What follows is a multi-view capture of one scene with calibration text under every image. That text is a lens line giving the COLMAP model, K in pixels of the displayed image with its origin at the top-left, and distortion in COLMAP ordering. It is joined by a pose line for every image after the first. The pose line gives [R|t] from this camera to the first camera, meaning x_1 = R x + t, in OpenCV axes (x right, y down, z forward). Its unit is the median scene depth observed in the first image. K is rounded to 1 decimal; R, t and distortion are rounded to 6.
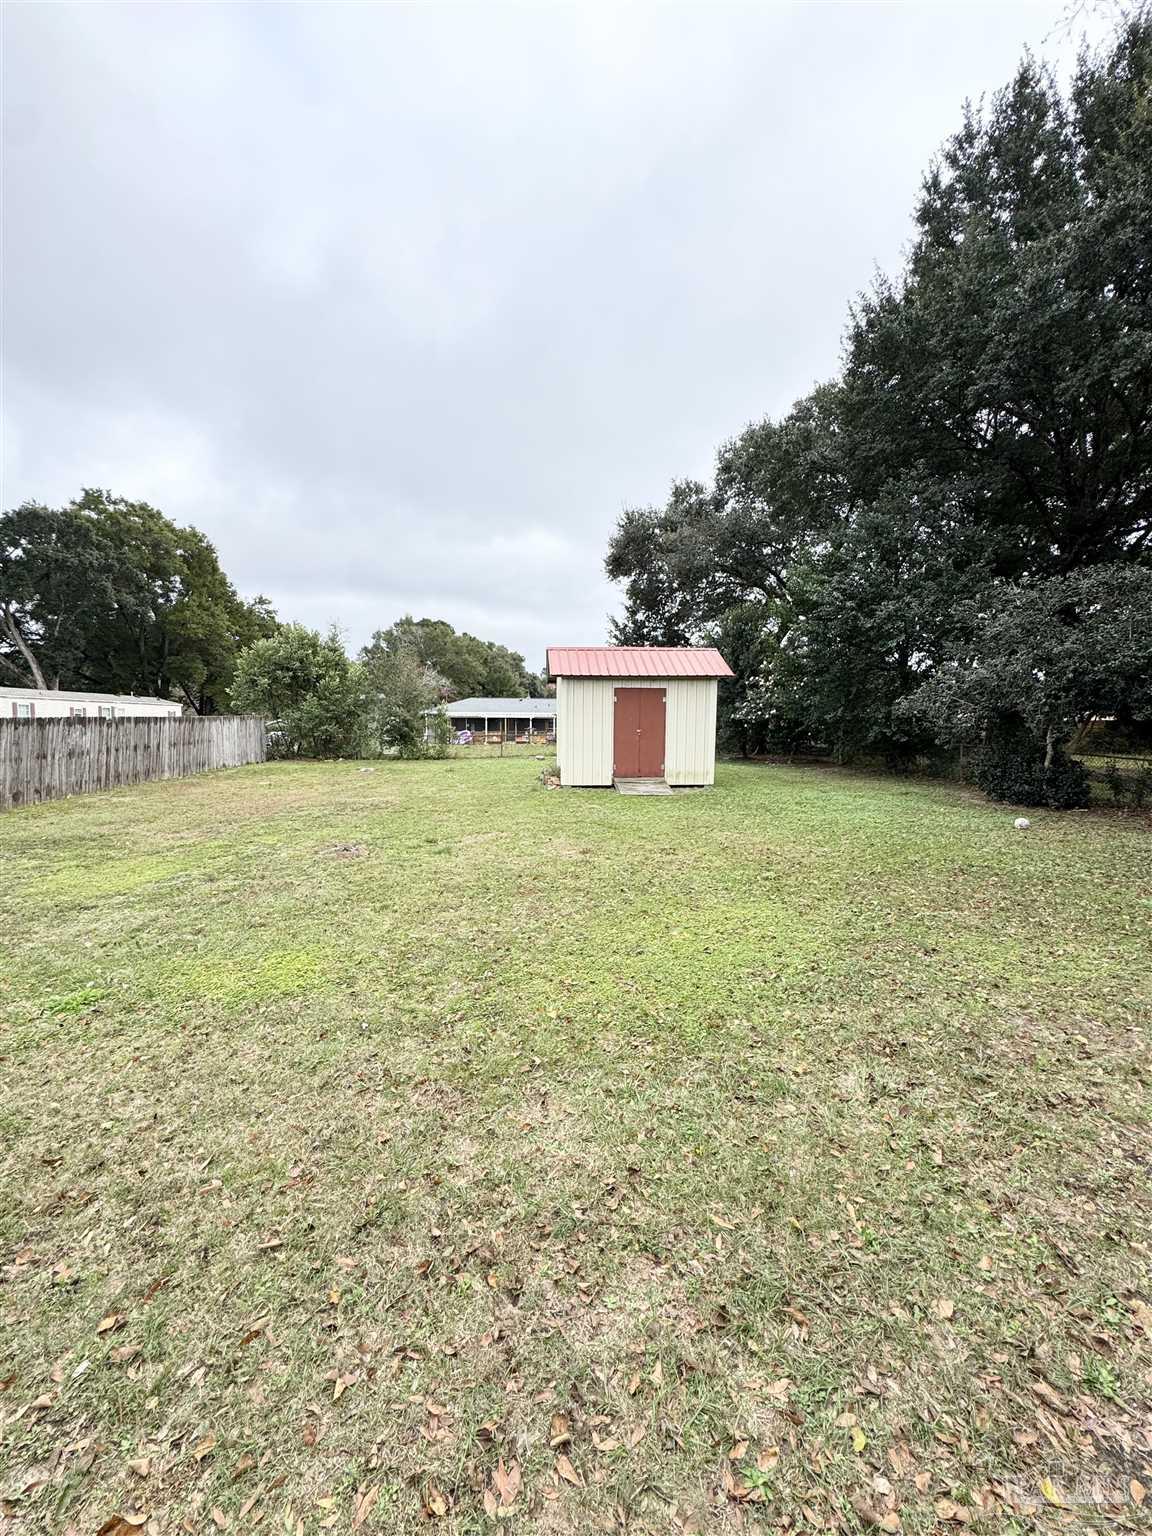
lens RADIAL K [[616.3, 0, 575.8], [0, 616.3, 772.5], [0, 0, 1]] dist [-0.005442, 0.000989]
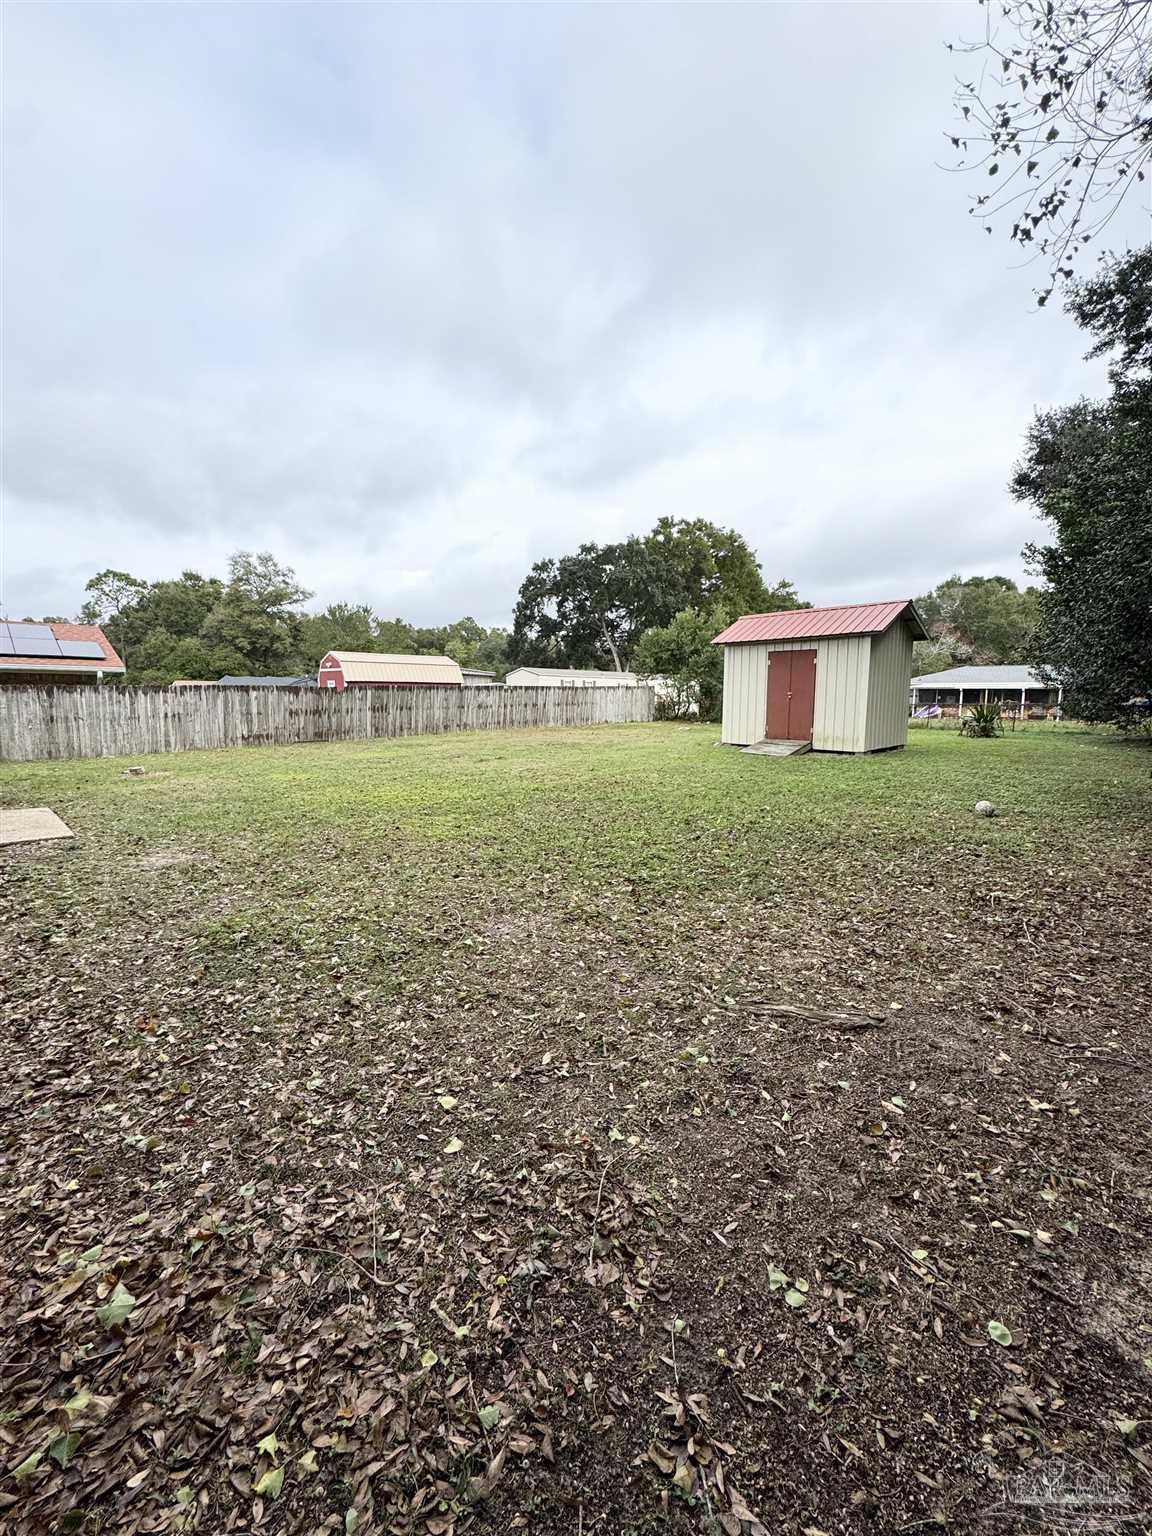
lens RADIAL K [[616.3, 0, 577.3], [0, 616.3, 771.9], [0, 0, 1]] dist [-0.005442, 0.000989]
pose [[0.629466, 0.096371, -0.771028, 0.625080], [-0.066901, 0.995316, 0.069786, 0.012206], [0.774142, 0.007655, 0.632965, 0.087979]]
